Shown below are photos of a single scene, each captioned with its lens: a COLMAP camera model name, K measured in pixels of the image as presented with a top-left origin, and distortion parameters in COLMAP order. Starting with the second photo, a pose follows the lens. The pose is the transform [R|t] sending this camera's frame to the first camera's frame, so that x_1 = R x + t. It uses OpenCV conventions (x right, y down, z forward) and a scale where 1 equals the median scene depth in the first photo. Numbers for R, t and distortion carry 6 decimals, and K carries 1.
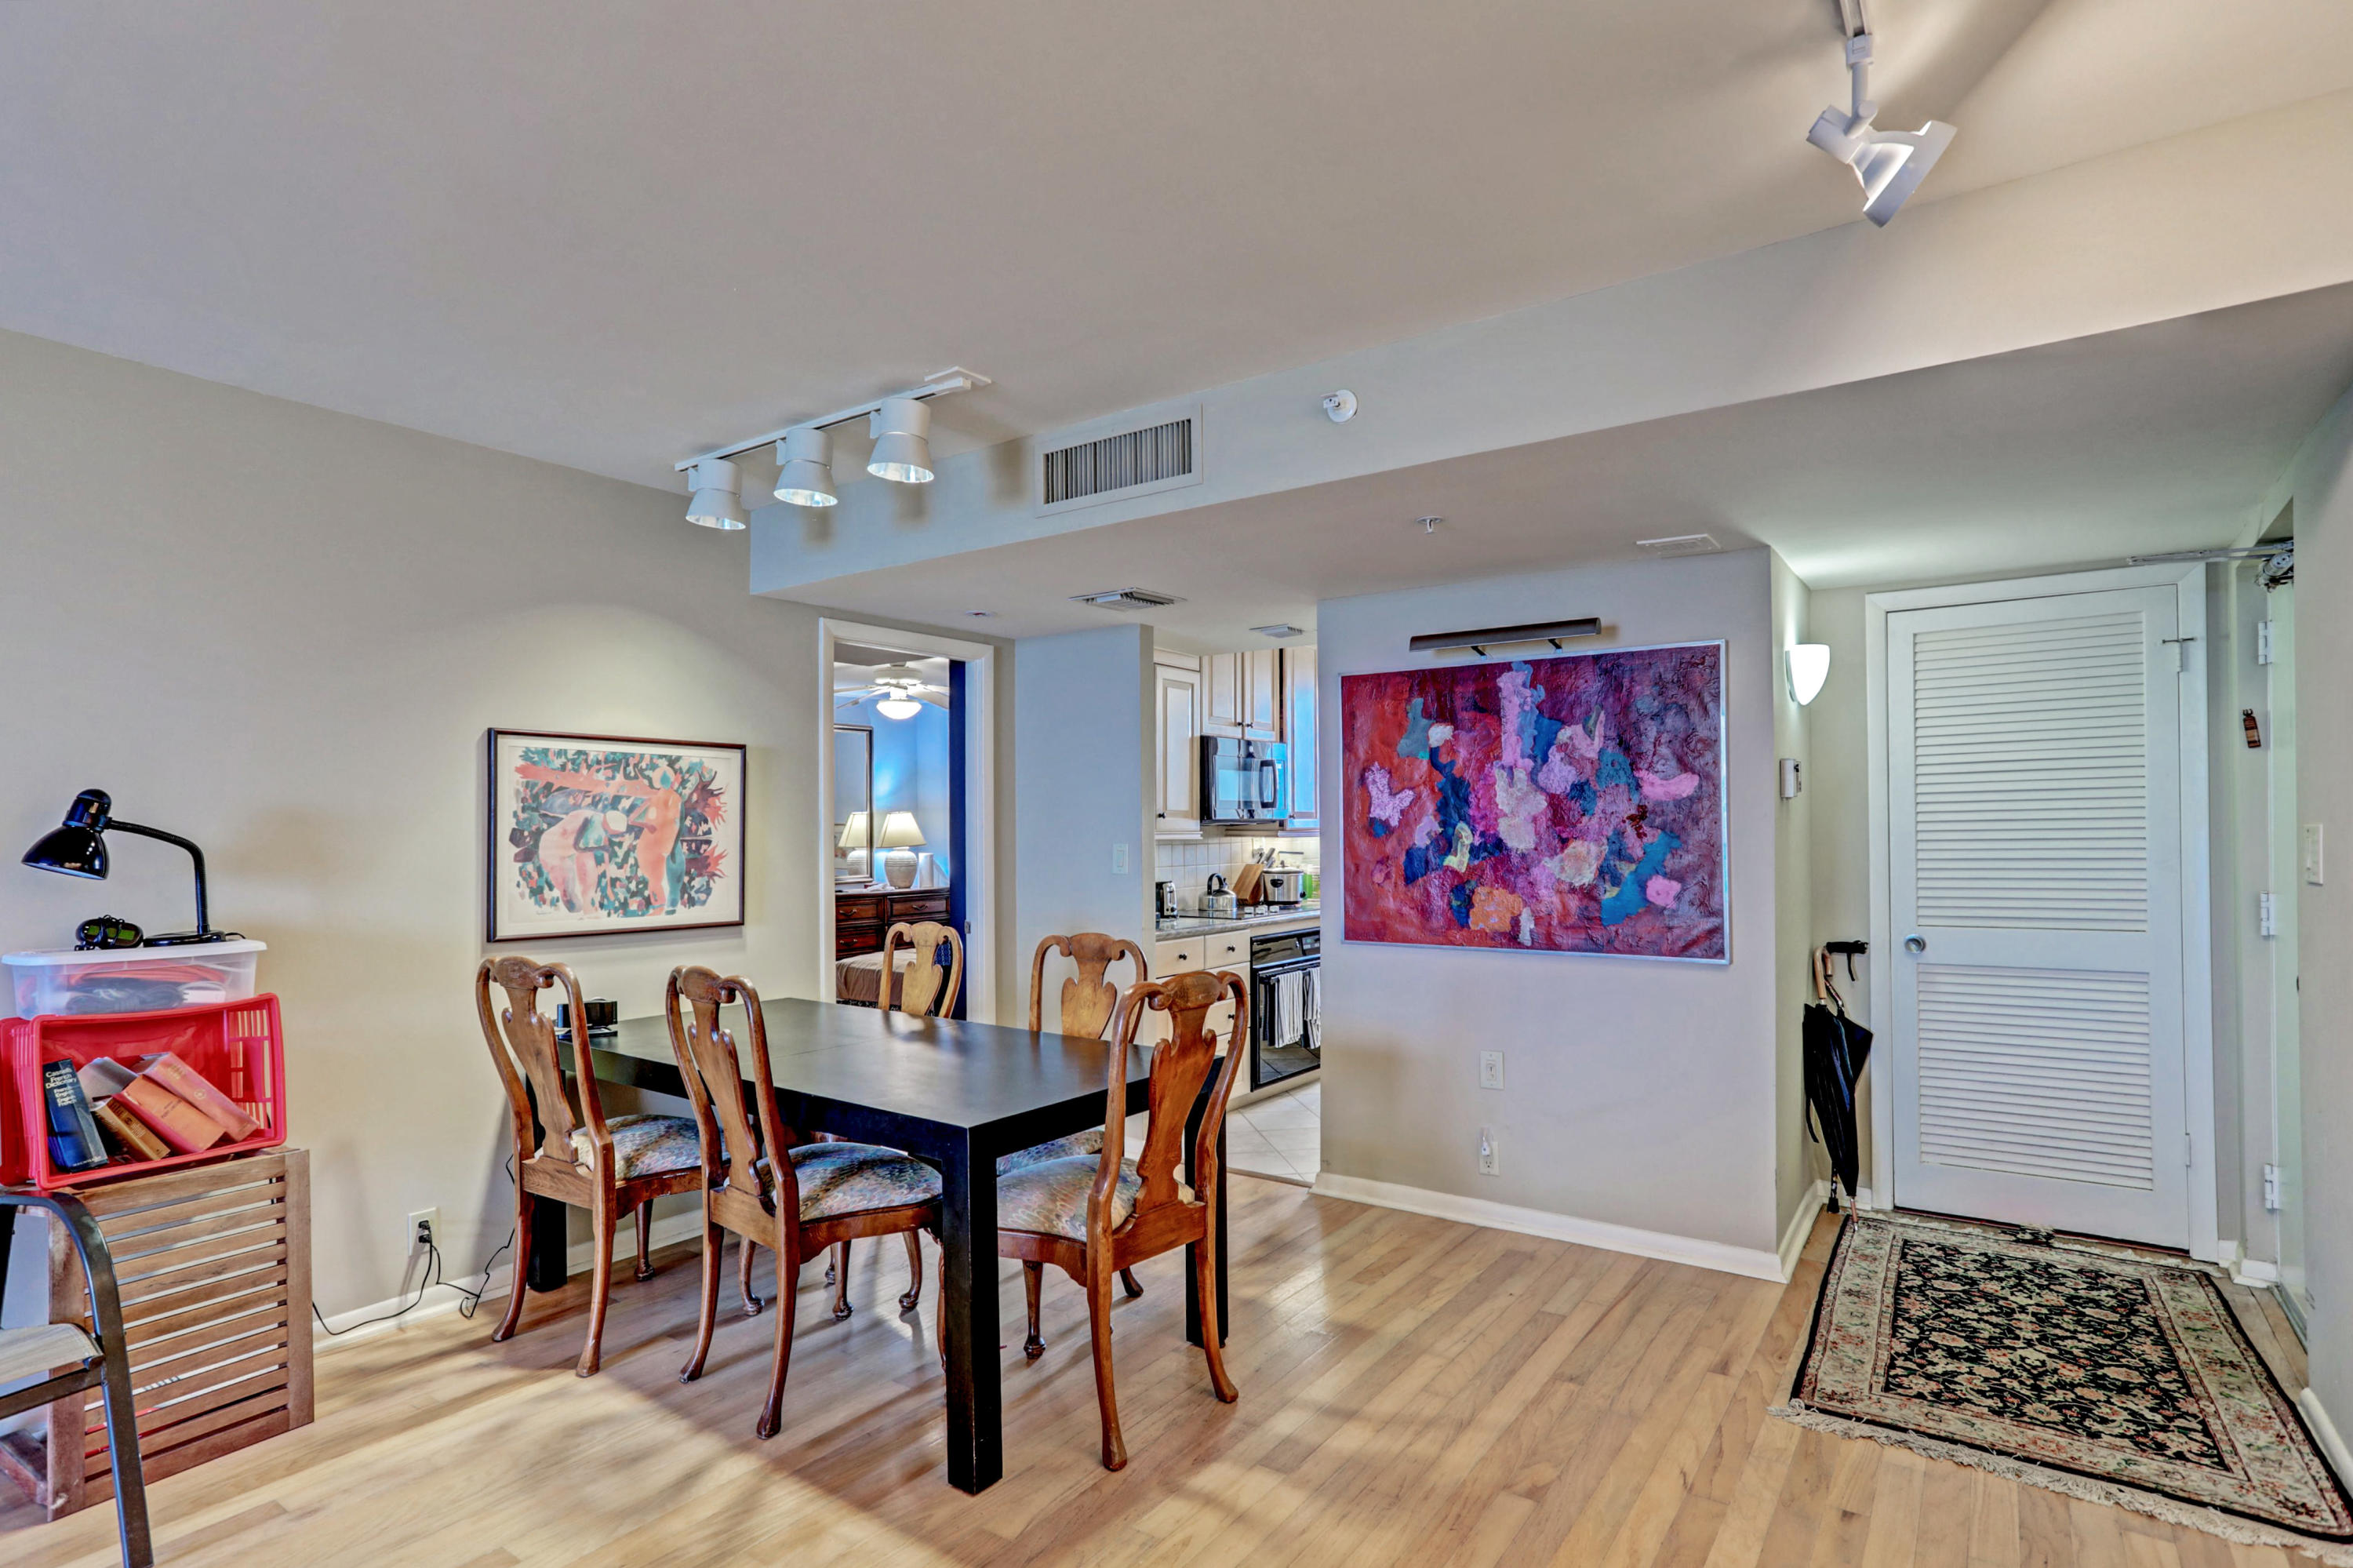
lens RADIAL K [[1163.8, 0, 1178.3], [0, 1163.8, 795.6], [0, 0, 1]] dist [0.001805, 0.001340]
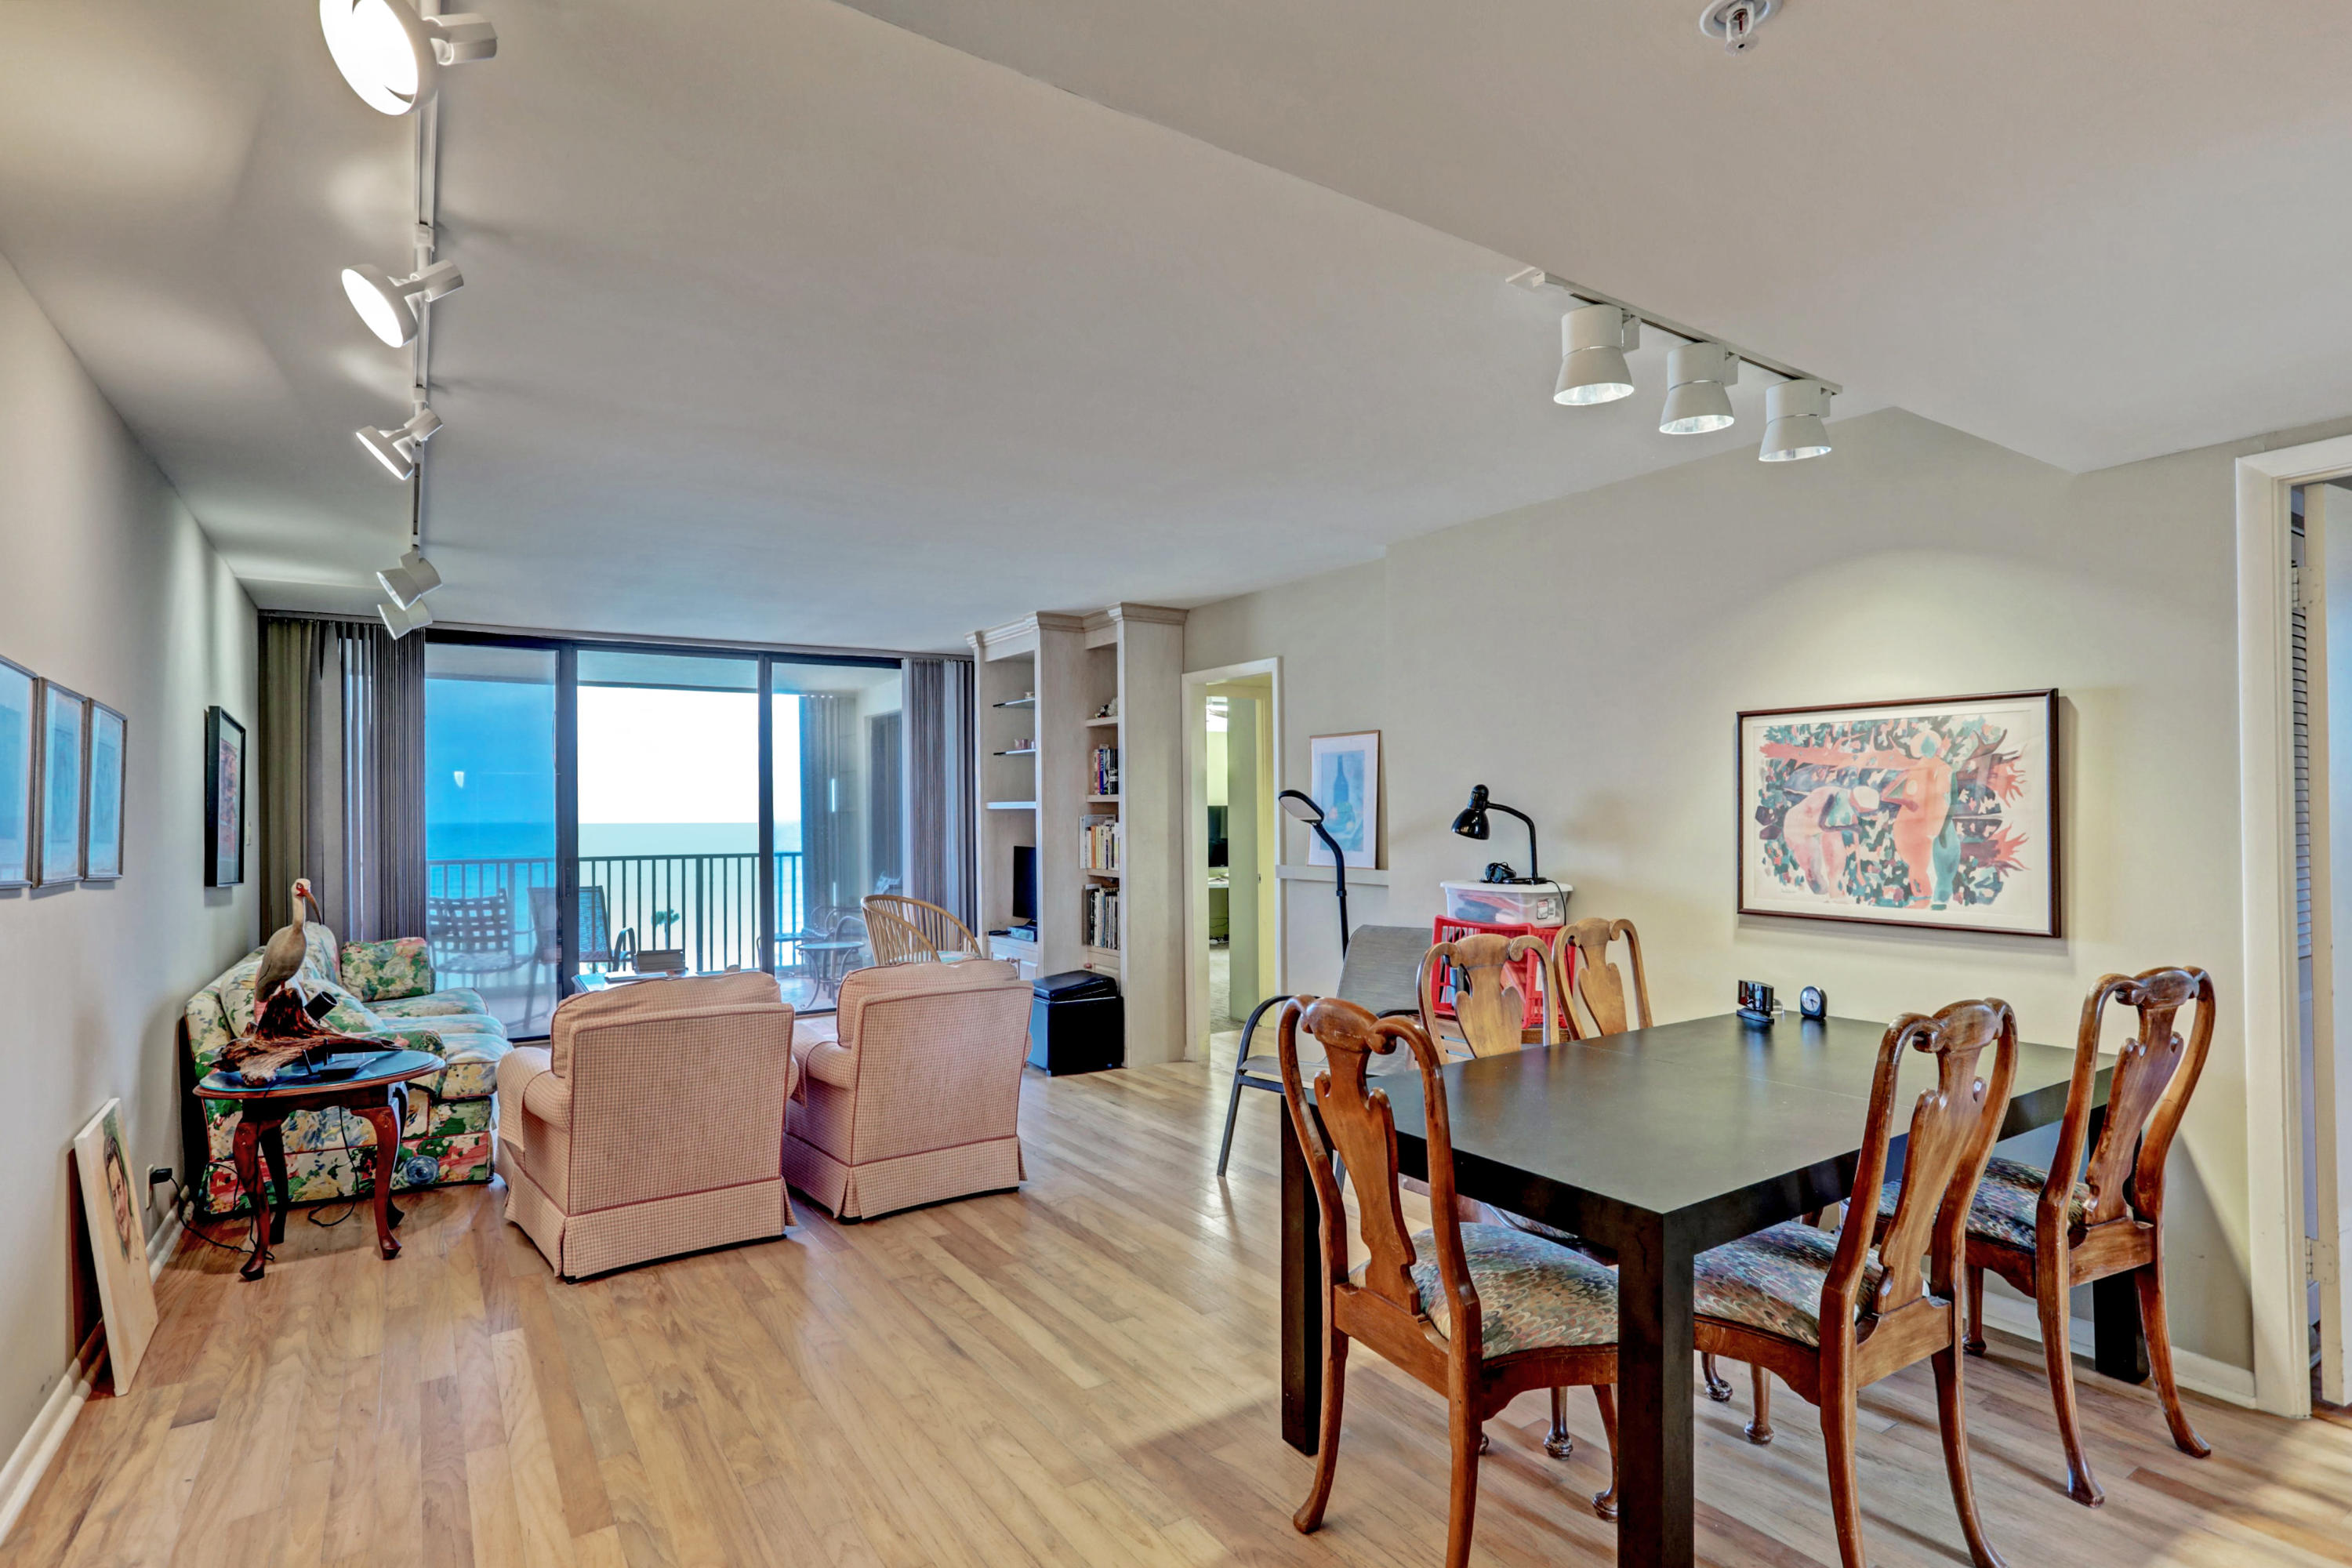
lens RADIAL K [[1163.3, 0, 1177.8], [0, 1163.3, 795.6], [0, 0, 1]] dist [0.001805, 0.001340]
pose [[-0.336085, -0.011797, -0.941758, 0.540168], [0.031112, 0.999237, -0.023620, 0.025161], [0.941318, -0.037238, -0.335461, 0.805452]]
